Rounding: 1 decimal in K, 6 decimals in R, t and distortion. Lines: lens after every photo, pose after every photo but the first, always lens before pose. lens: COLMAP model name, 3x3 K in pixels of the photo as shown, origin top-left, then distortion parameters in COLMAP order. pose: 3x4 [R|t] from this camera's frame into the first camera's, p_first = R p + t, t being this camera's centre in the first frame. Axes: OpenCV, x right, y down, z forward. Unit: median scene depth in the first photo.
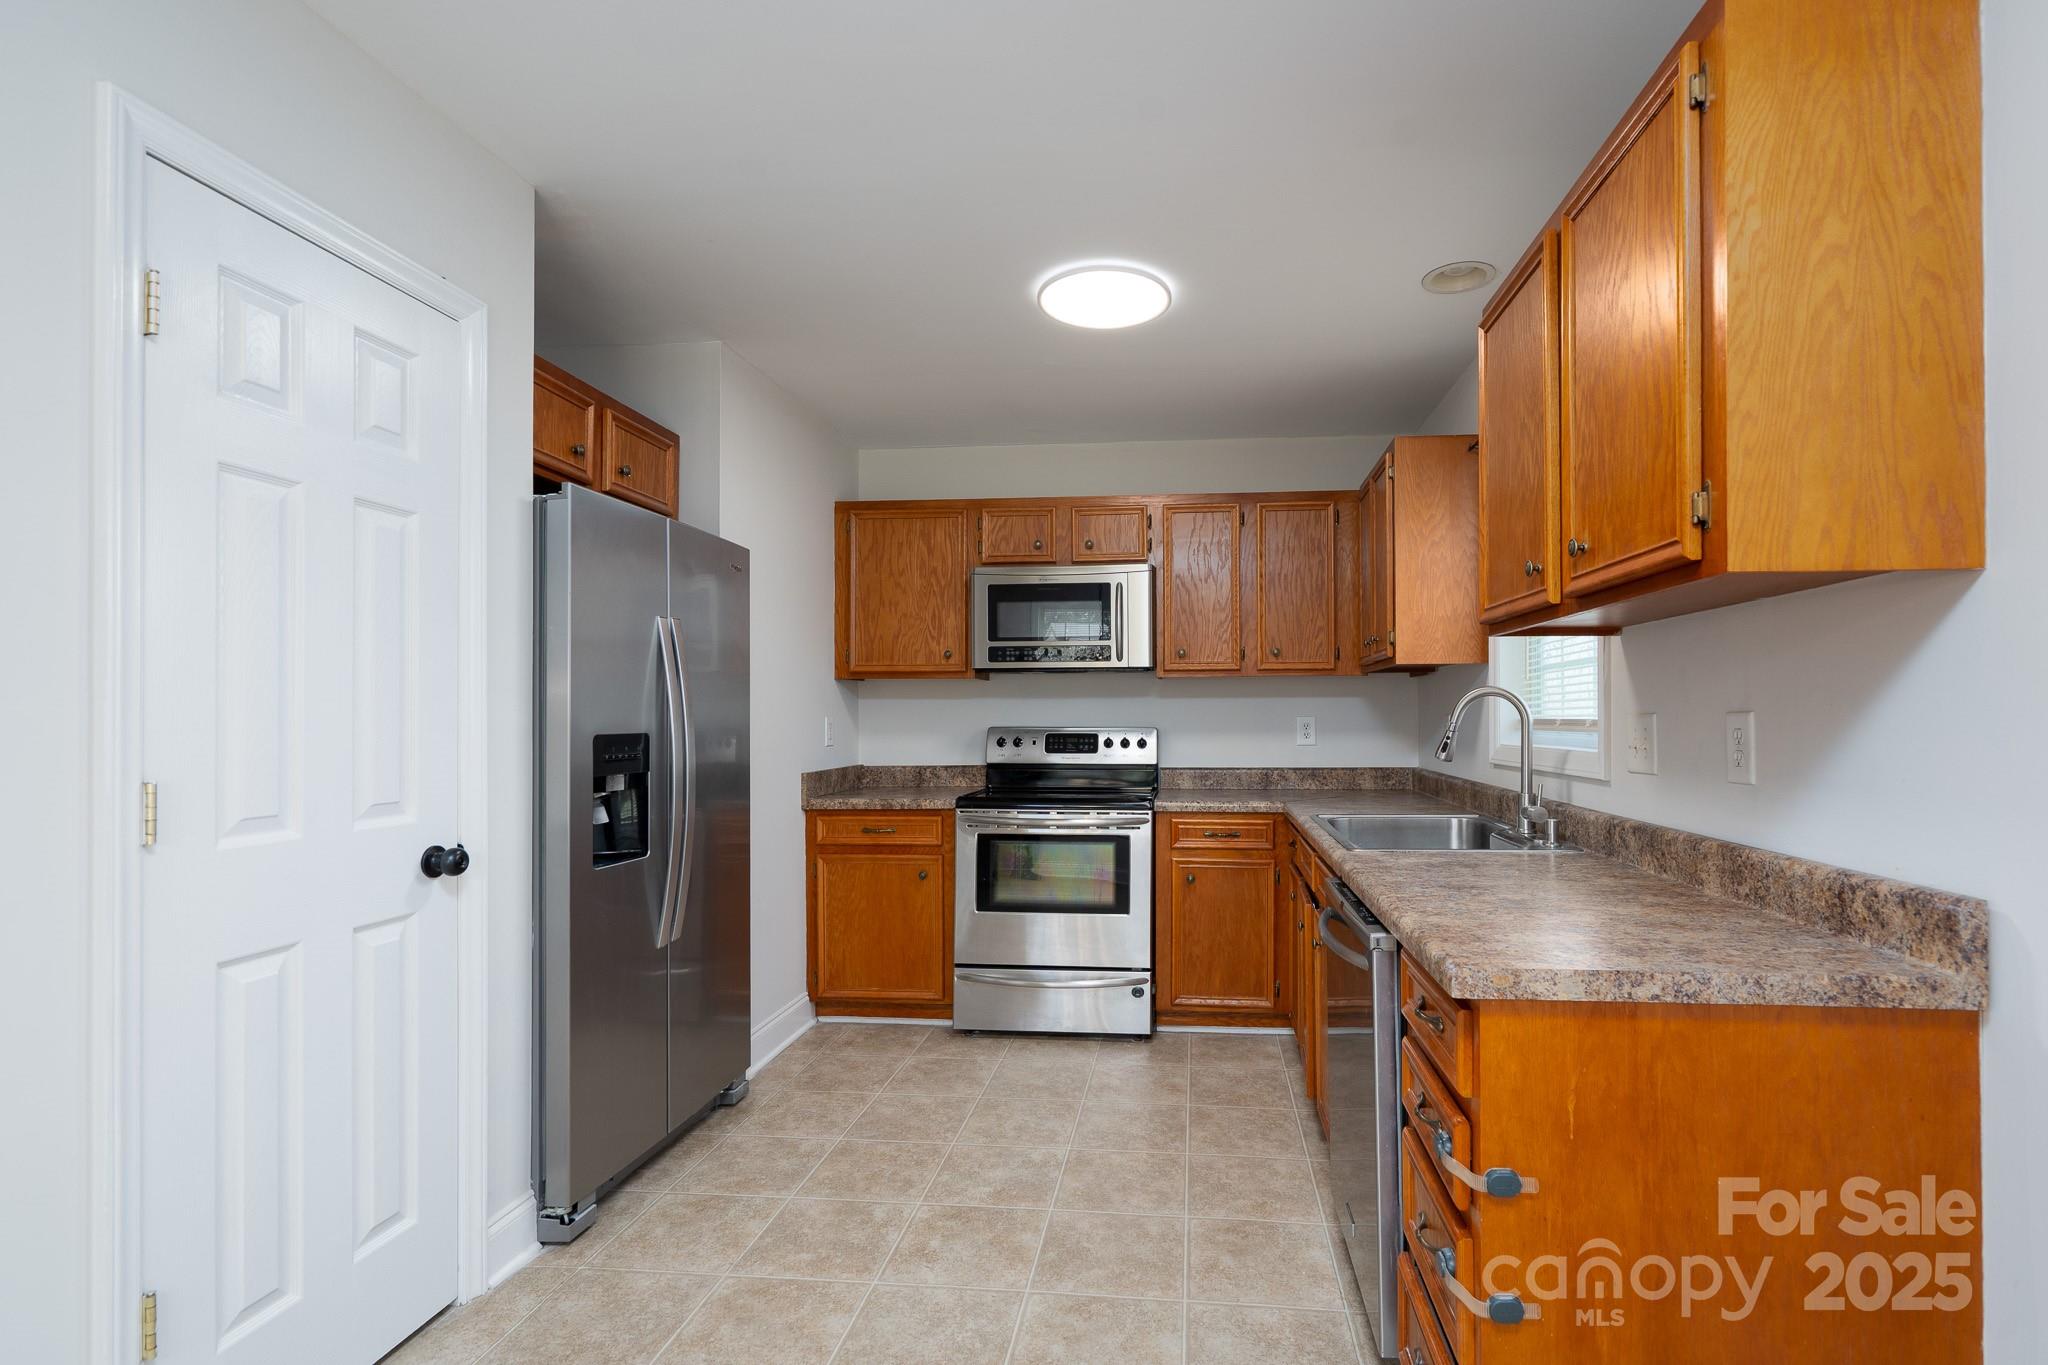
lens RADIAL K [[1021.7, 0, 1025.9], [0, 1021.7, 698.9], [0, 0, 1]] dist [-0.001573, 0.001662]
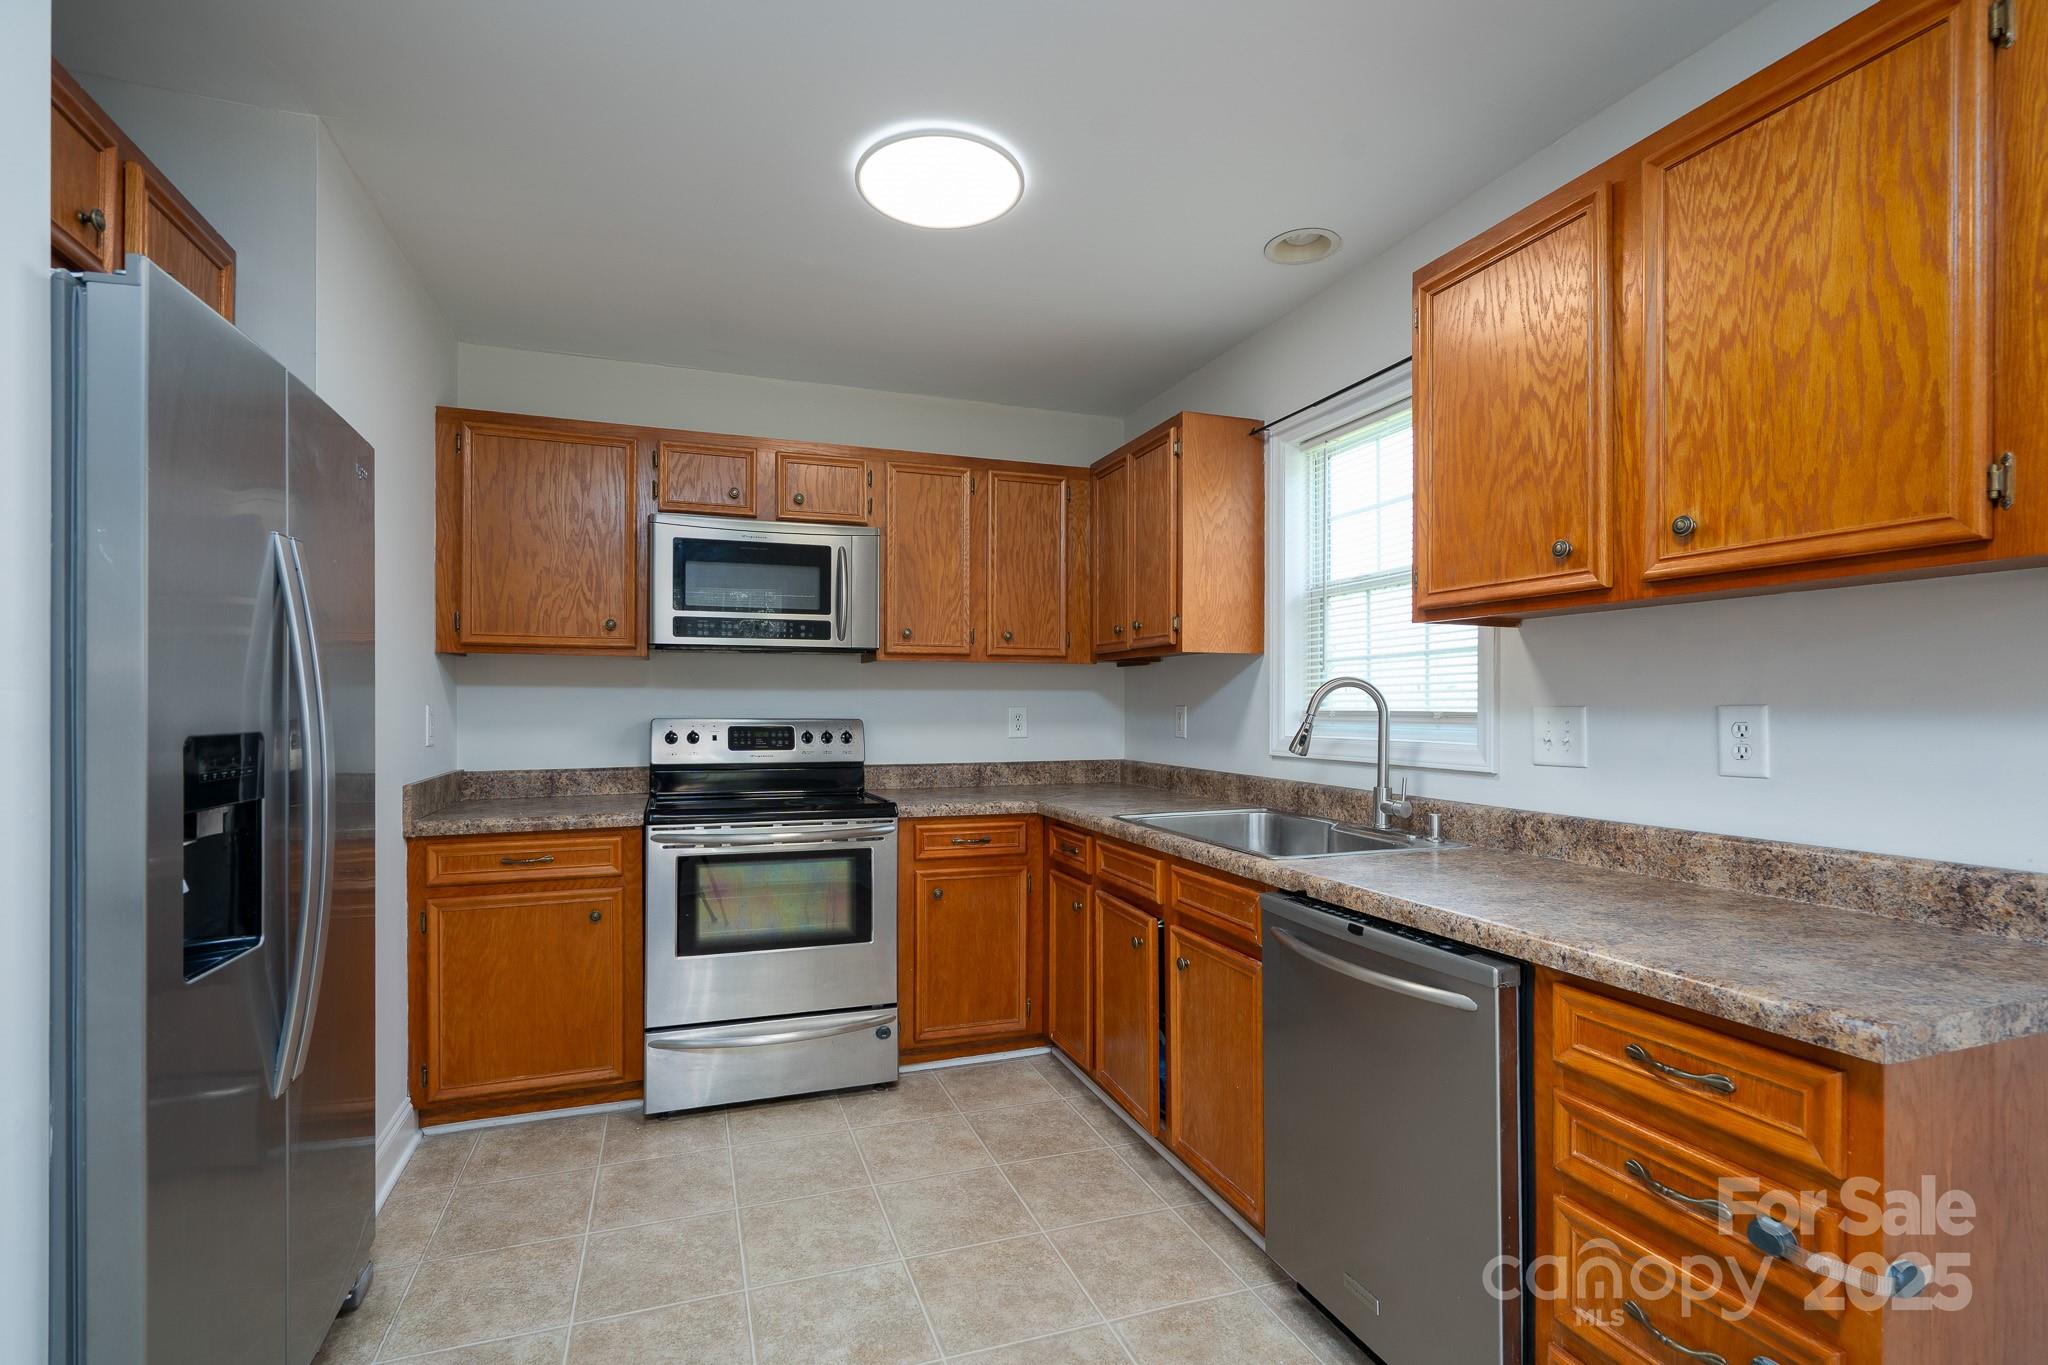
lens RADIAL K [[1021.7, 0, 1025.9], [0, 1021.7, 698.9], [0, 0, 1]] dist [-0.001573, 0.001662]
pose [[0.886794, 0.007250, 0.462108, -0.172642], [-0.012024, 0.999900, 0.007385, 0.003452], [-0.462009, -0.012106, 0.886793, 0.194332]]
